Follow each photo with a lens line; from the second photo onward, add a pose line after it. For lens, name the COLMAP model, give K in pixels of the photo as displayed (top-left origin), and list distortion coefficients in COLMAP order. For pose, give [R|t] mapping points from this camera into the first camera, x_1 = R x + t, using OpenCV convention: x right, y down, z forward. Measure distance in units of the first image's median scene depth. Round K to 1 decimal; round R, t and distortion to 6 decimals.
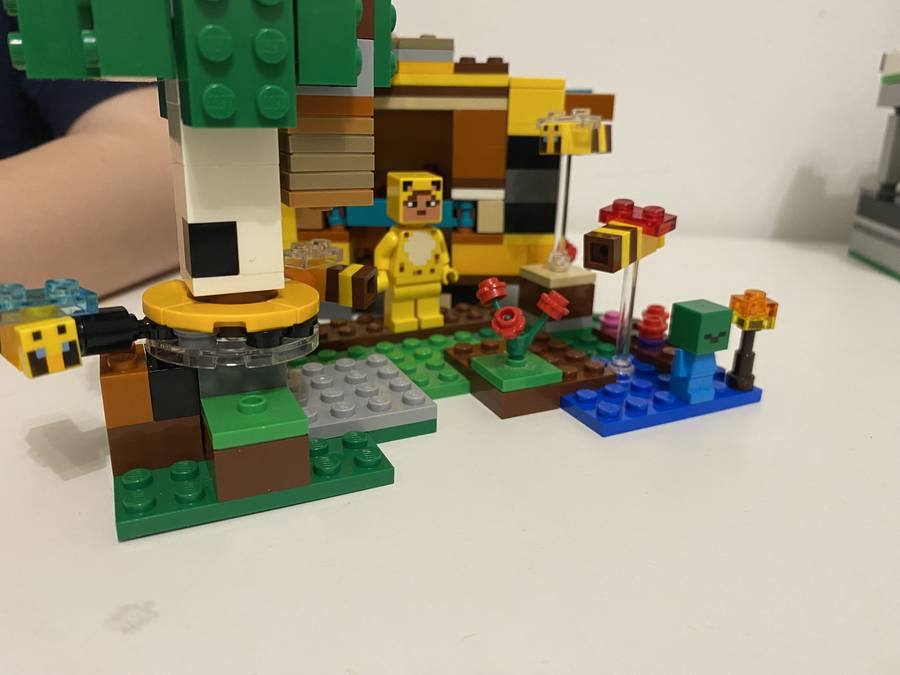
lens RADIAL K [[694.3, 0, 450.5], [0, 694.3, 323.3], [0, 0, 1]] dist [0.139945, -0.419414]
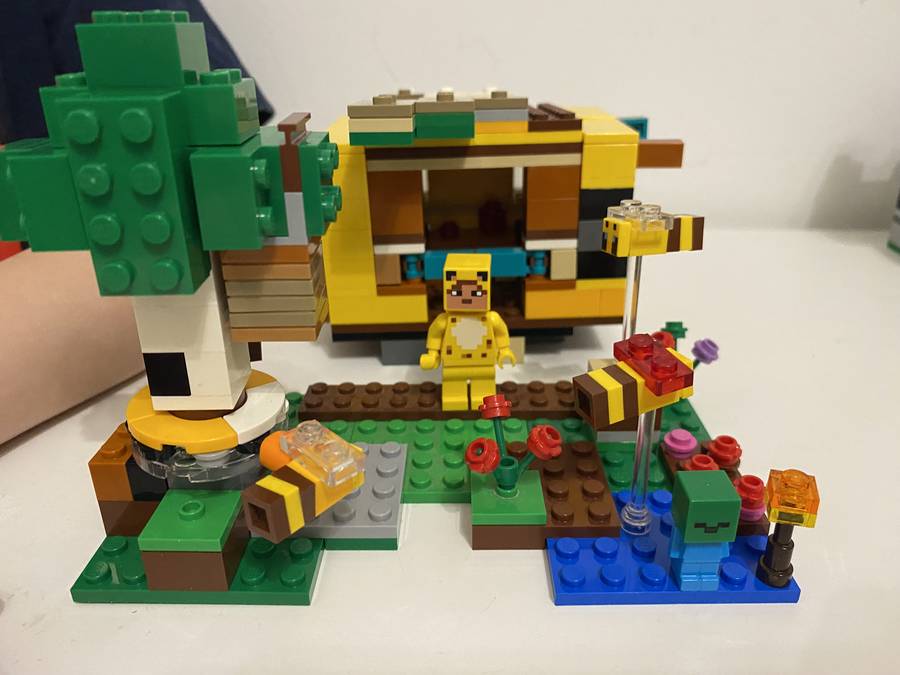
lens RADIAL K [[694.3, 0, 450.5], [0, 694.3, 323.3], [0, 0, 1]] dist [0.139945, -0.419414]
pose [[0.898834, 0.141941, -0.414668, 0.345945], [-0.105181, 0.988316, 0.110310, -0.234684], [0.425481, -0.055535, 0.903262, 0.116121]]
